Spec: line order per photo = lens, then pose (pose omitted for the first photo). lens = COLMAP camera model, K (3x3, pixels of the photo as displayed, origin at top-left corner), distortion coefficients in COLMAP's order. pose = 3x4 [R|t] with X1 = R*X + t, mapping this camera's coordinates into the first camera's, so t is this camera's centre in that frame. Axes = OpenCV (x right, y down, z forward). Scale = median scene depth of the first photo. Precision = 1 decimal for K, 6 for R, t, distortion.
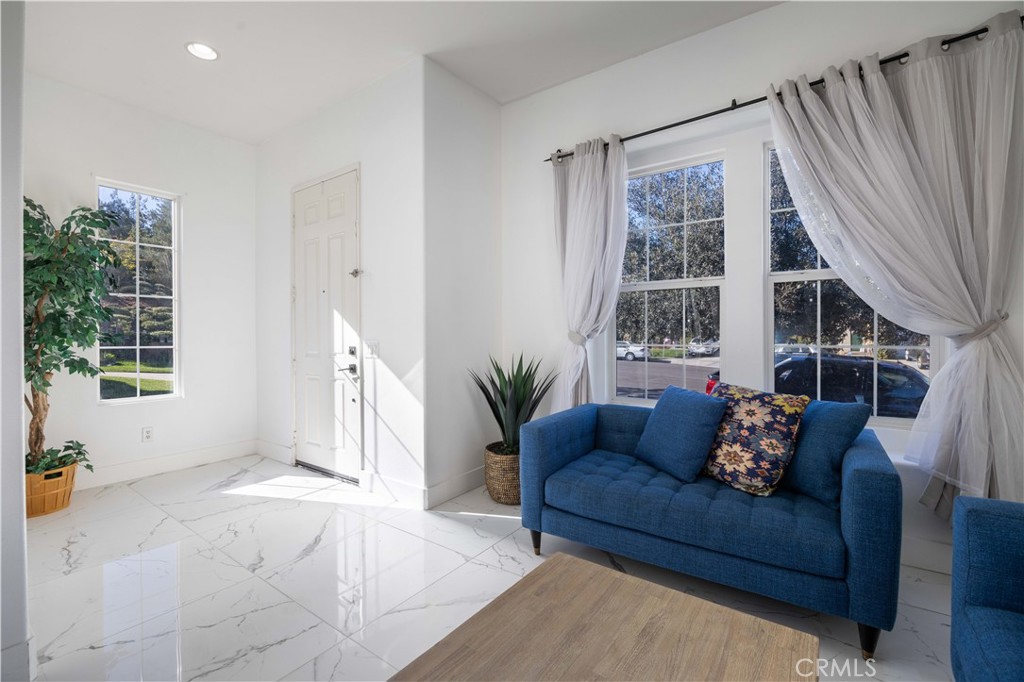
lens RADIAL K [[438.6, 0, 512.6], [0, 438.6, 335.7], [0, 0, 1]] dist [-0.018510, 0.000376]
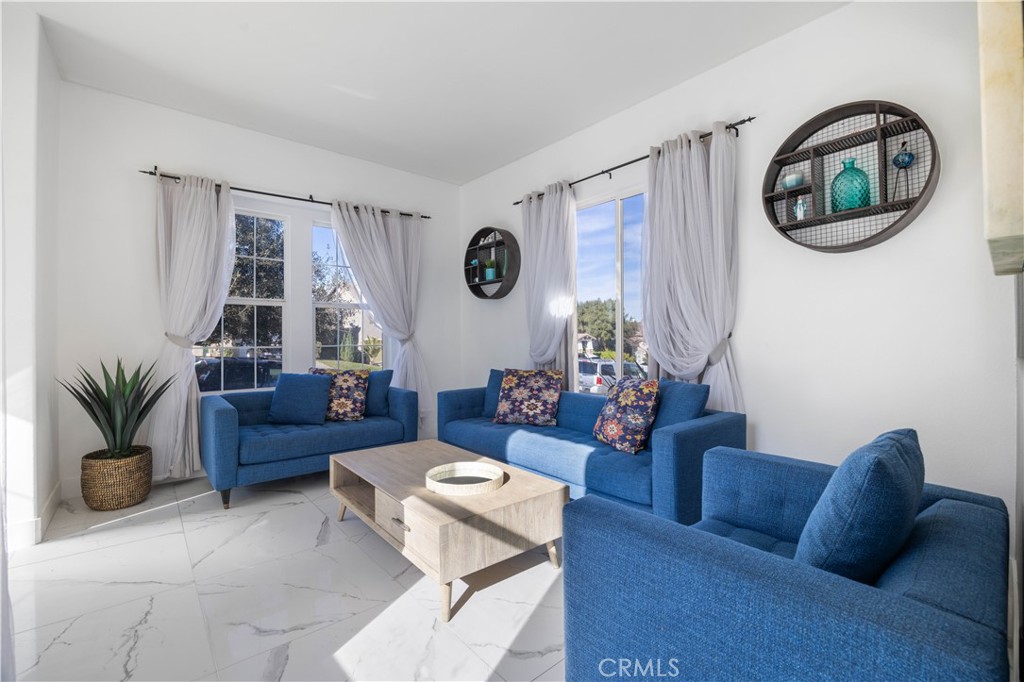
lens RADIAL K [[438.6, 0, 512.9], [0, 438.6, 339.5], [0, 0, 1]] dist [-0.018510, 0.000376]
pose [[0.232771, 0.003478, 0.972525, -1.109402], [0.004478, 0.999979, -0.004647, 0.011866], [-0.972521, 0.005437, 0.232751, -0.136461]]
